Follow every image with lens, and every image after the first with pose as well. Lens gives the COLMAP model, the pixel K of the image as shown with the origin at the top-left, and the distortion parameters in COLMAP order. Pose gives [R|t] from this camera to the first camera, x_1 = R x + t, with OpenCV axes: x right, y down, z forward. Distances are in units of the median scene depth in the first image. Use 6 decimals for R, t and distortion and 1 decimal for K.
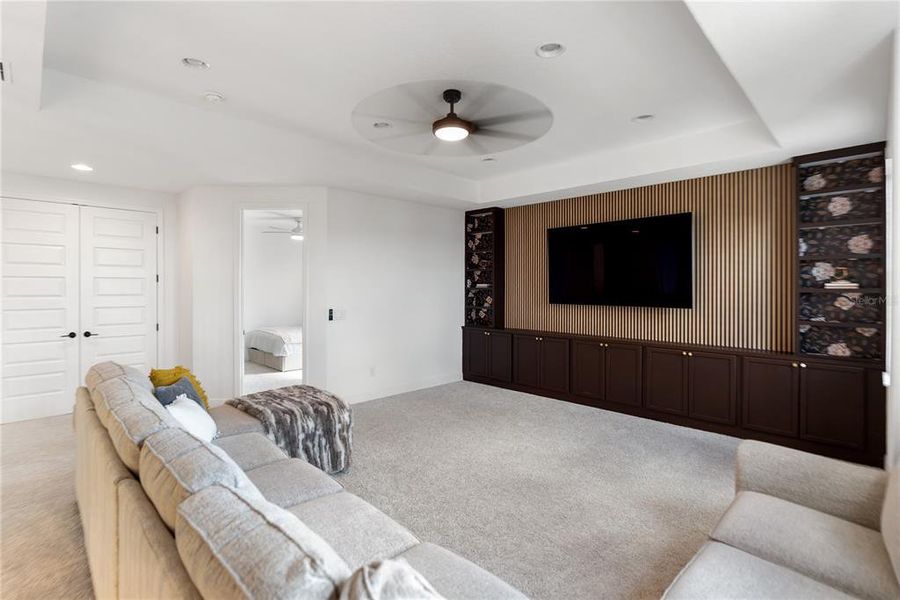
lens RADIAL K [[424.1, 0, 445.6], [0, 424.1, 286.1], [0, 0, 1]] dist [-0.002258, -0.000015]
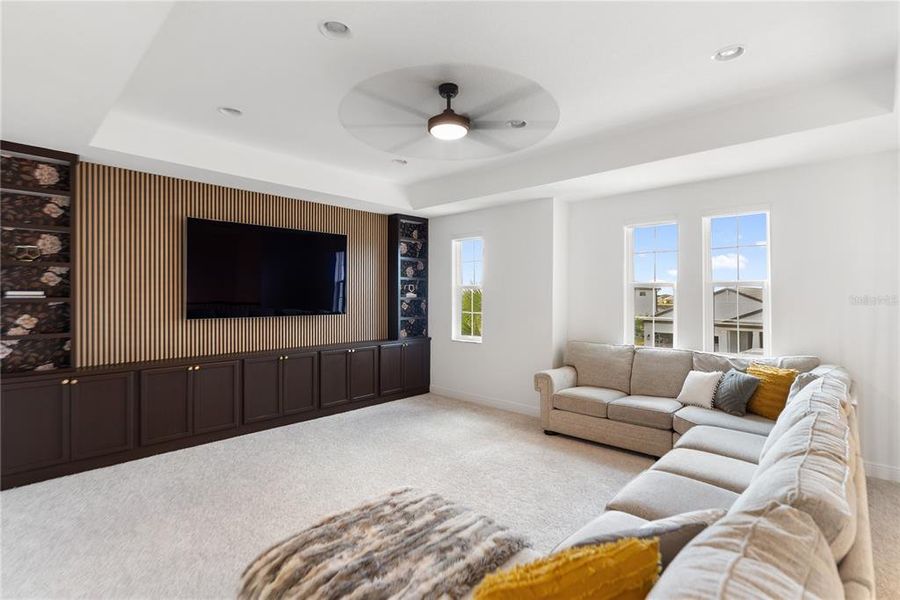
lens RADIAL K [[439.0, 0, 450.0], [0, 439.0, 300.0], [0, 0, 1]] dist [0.030650, 0.000191]
pose [[-0.018192, -0.005452, 0.999820, -0.530033], [0.000466, 0.999985, 0.005461, 0.003683], [-0.999834, 0.000565, -0.018190, 0.559266]]
